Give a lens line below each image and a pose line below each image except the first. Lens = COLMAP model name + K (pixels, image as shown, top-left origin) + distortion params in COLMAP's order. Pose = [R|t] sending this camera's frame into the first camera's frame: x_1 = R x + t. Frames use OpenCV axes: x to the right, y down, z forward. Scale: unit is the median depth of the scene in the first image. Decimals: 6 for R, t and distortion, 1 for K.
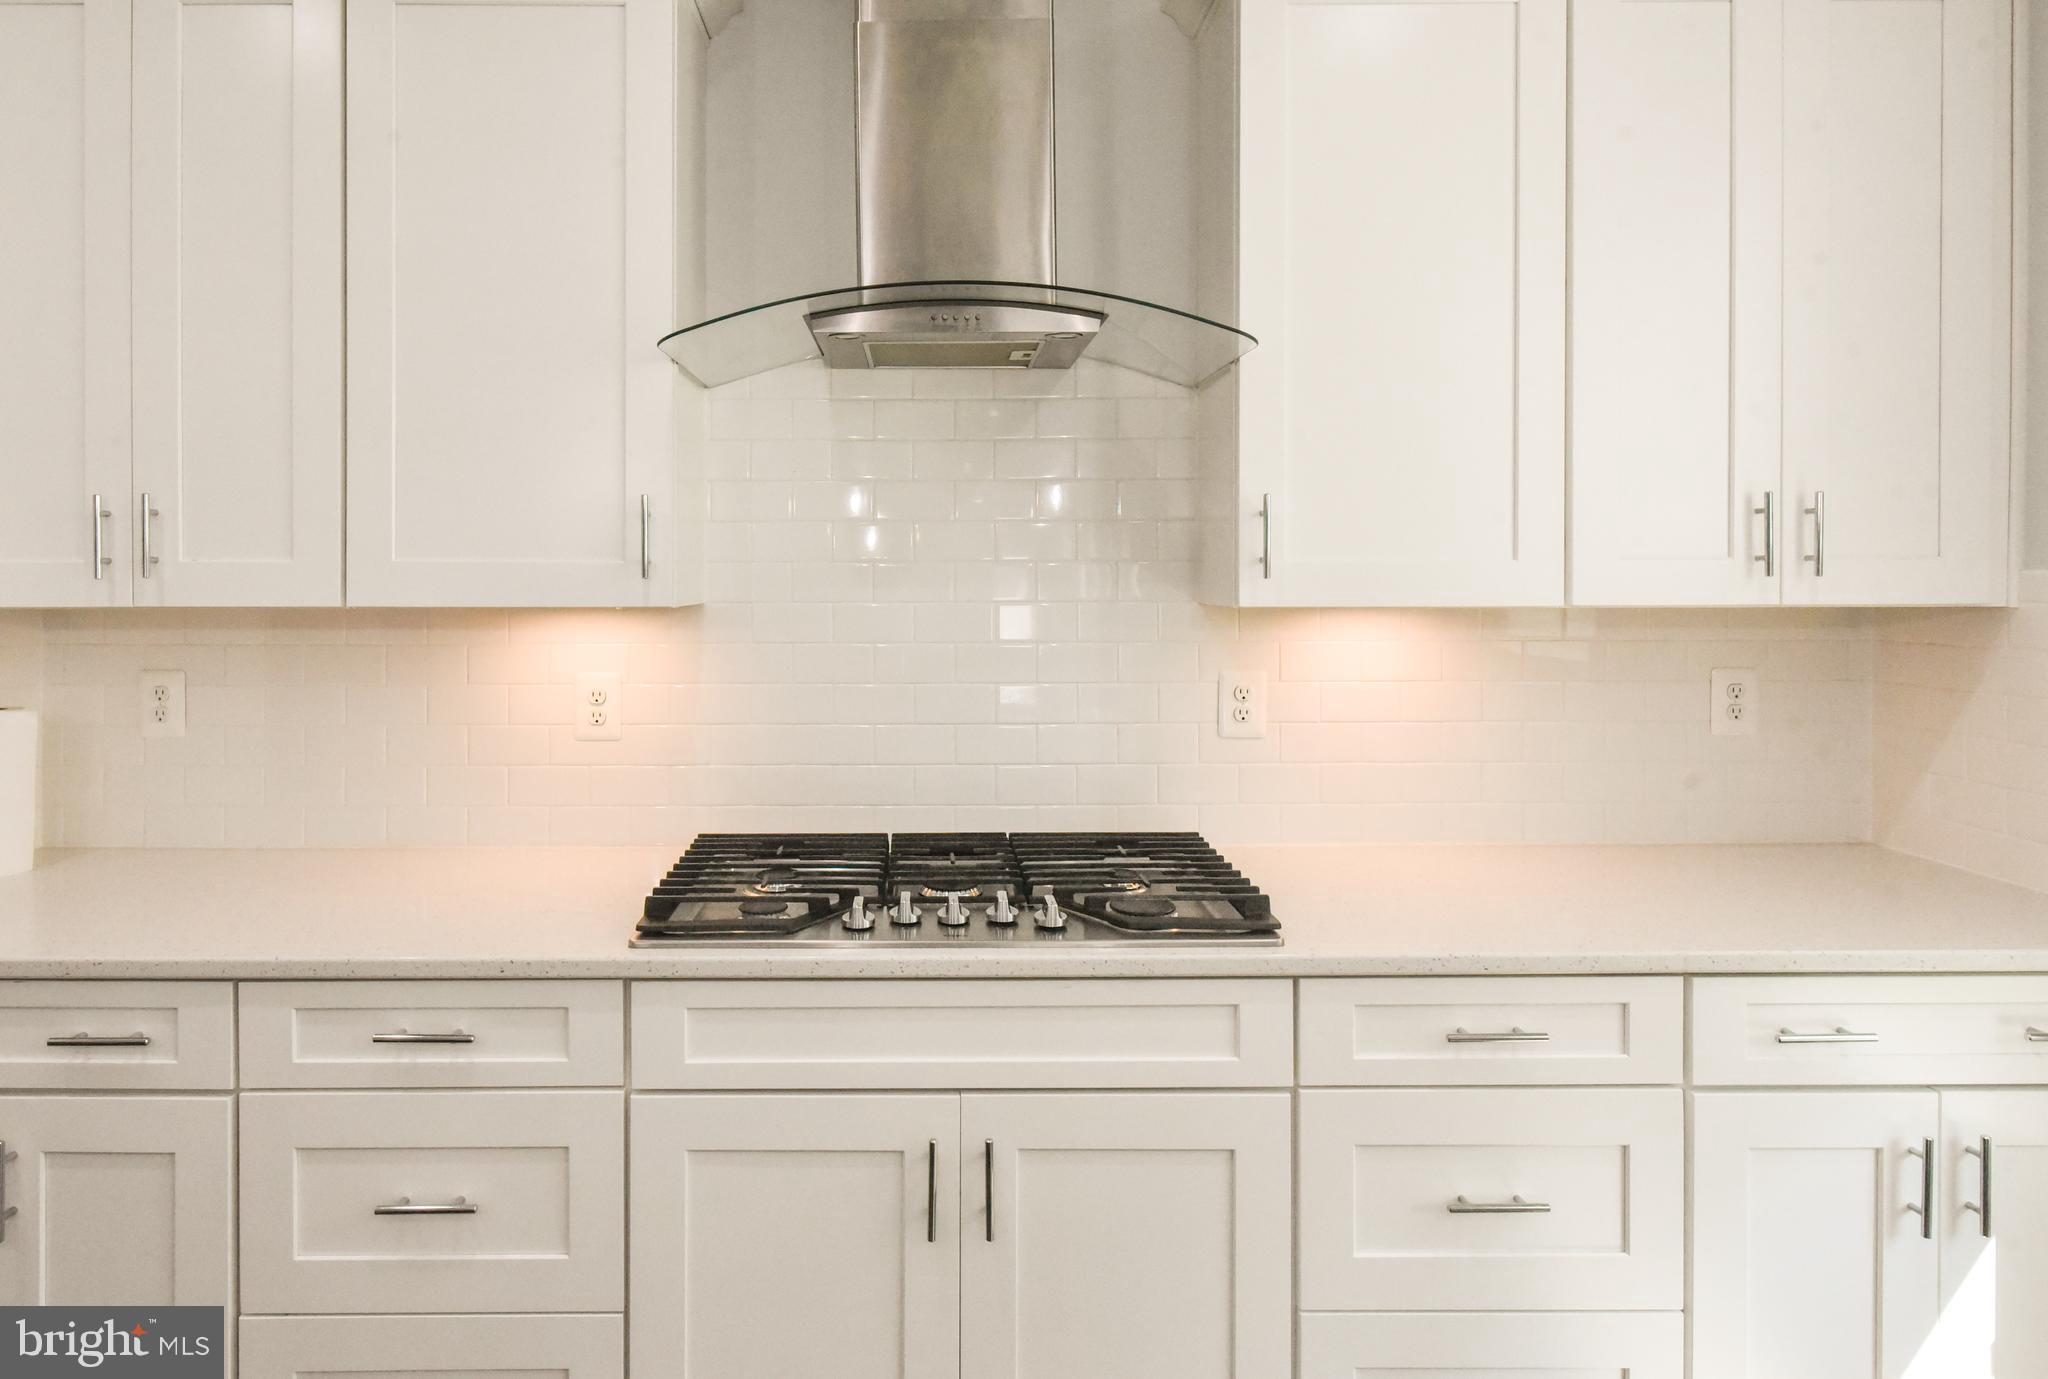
lens RADIAL K [[1200.4, 0, 916.8], [0, 1200.4, 589.8], [0, 0, 1]] dist [-0.000073, -0.001197]
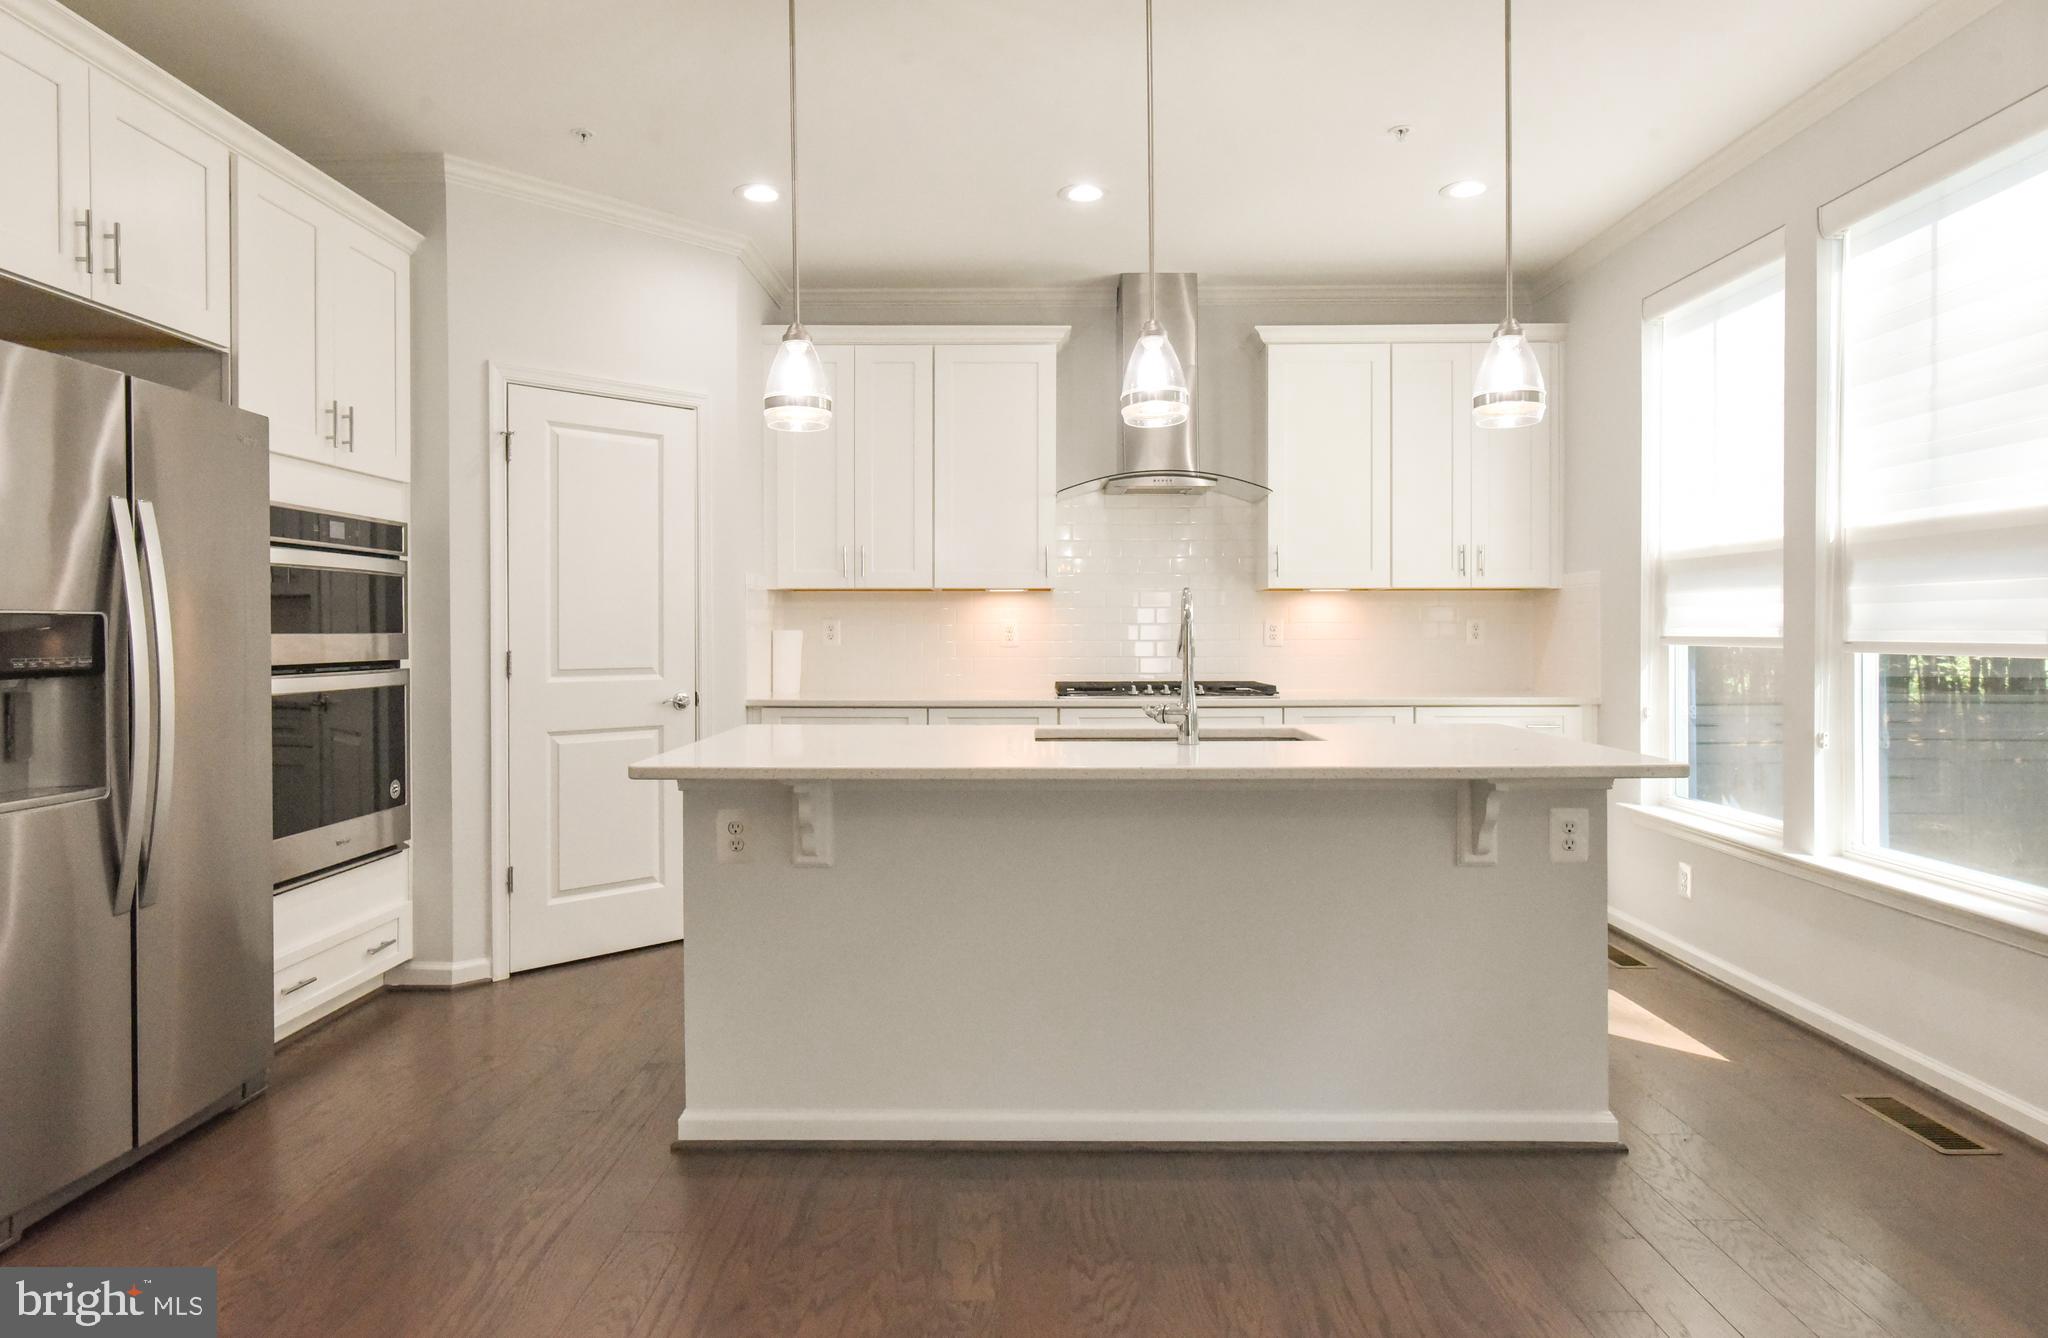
lens RADIAL K [[1189.1, 0, 1022.3], [0, 1189.1, 636.9], [0, 0, 1]] dist [0.002583, 0.000304]
pose [[0.999999, -0.000771, 0.001296, -0.280466], [0.000785, 0.999936, -0.011289, 0.152481], [-0.001287, 0.011290, 0.999935, -1.640726]]
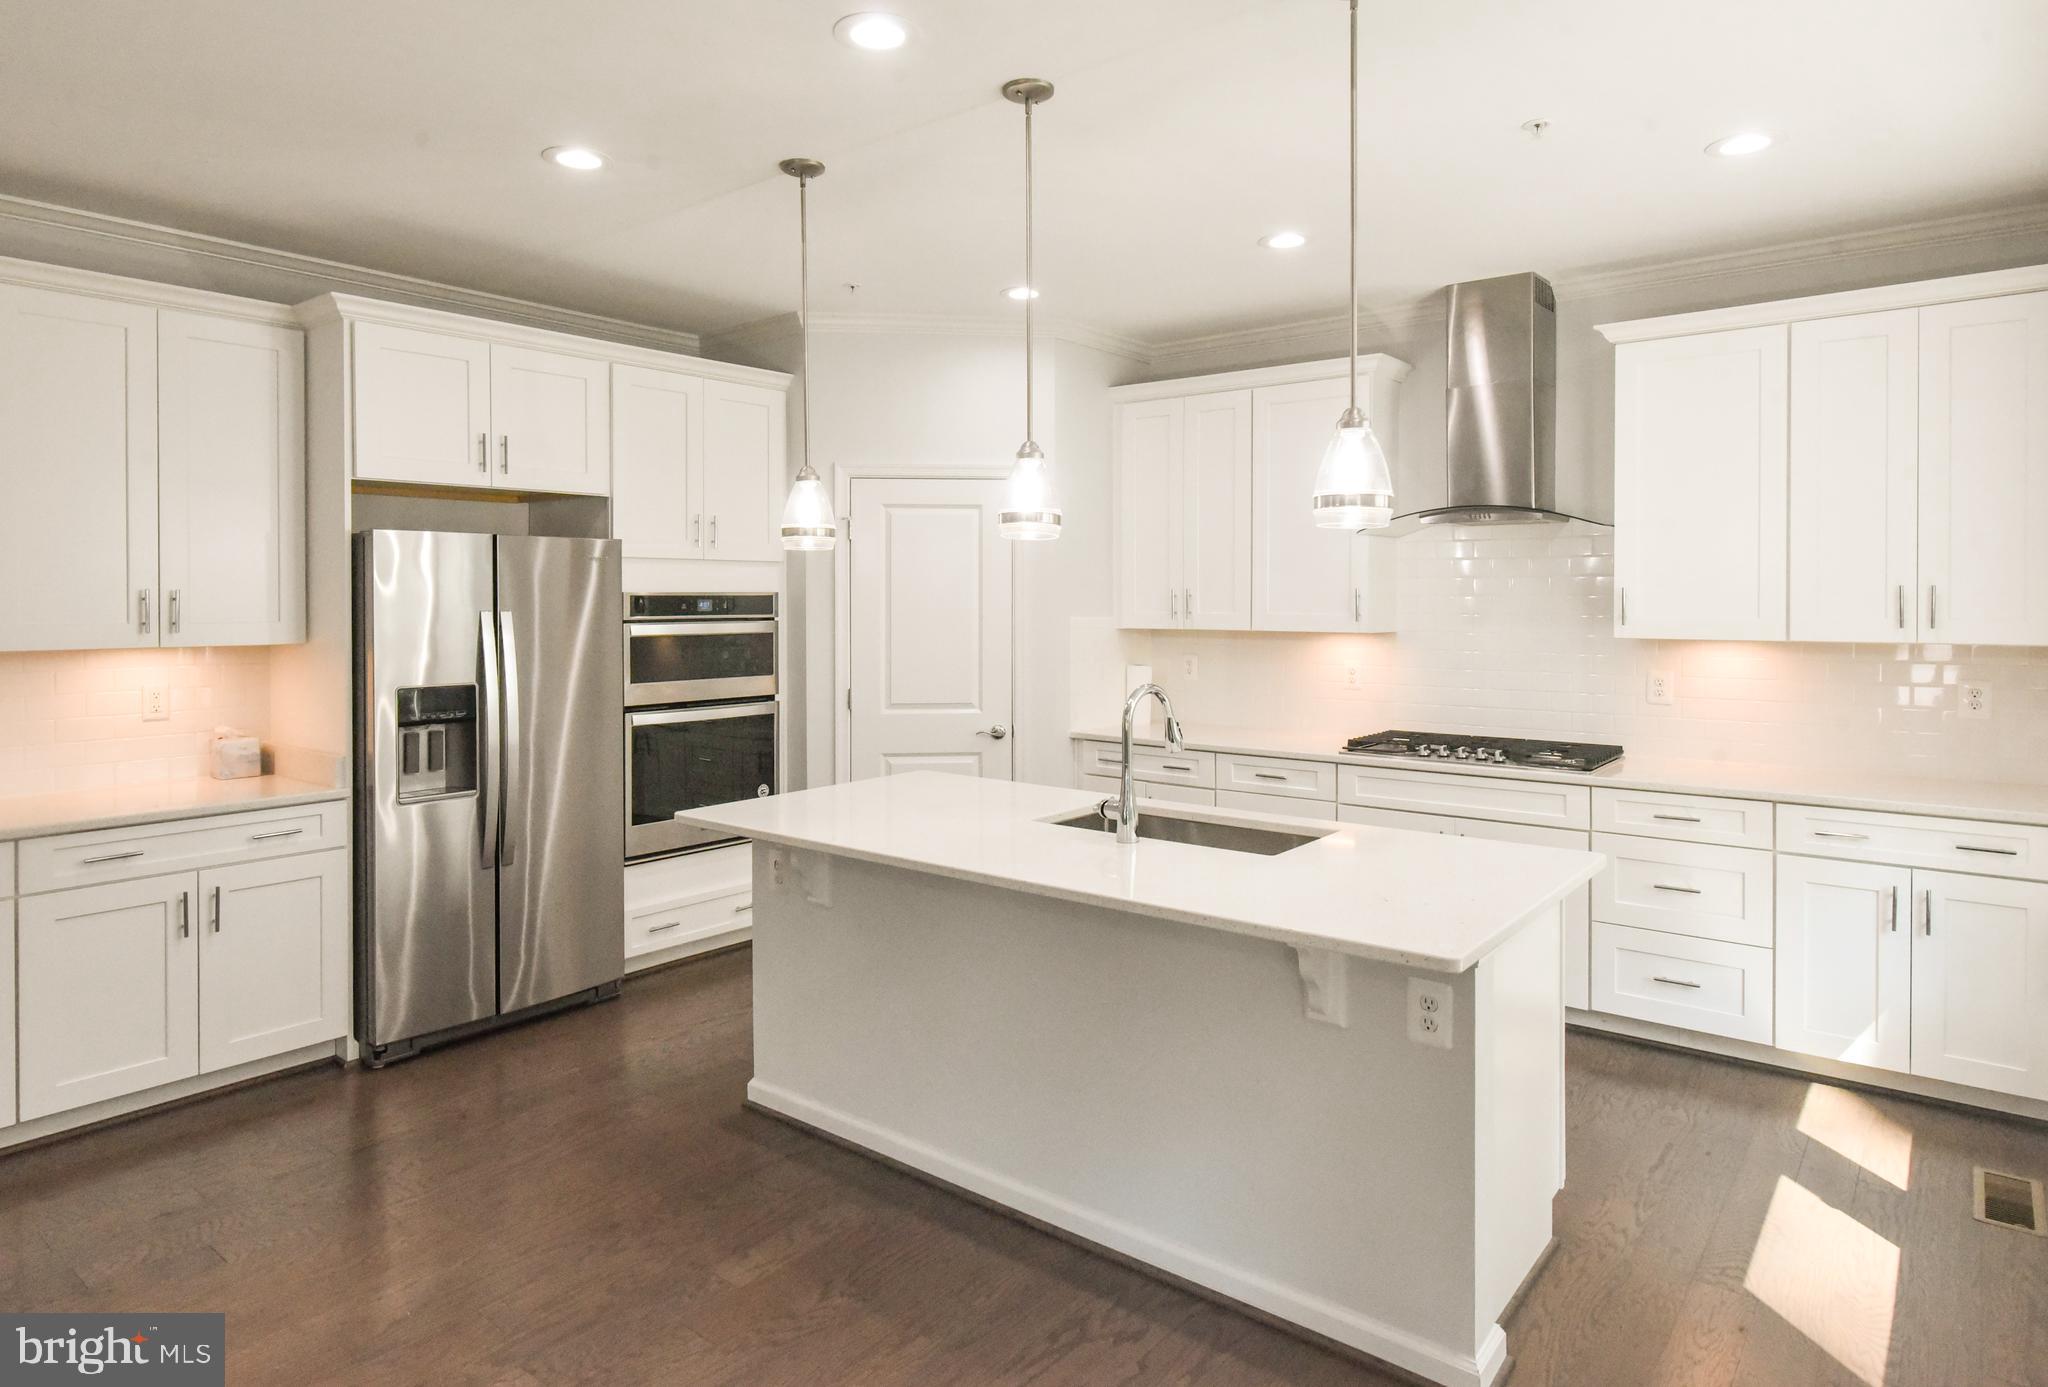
lens RADIAL K [[1205.8, 0, 1027.2], [0, 1205.8, 606.5], [0, 0, 1]] dist [0.002585, -0.001871]
pose [[0.783777, 0.005485, -0.621018, 0.802129], [-0.009693, 0.999947, -0.003401, -0.025493], [0.620967, 0.008685, 0.783789, -1.421528]]
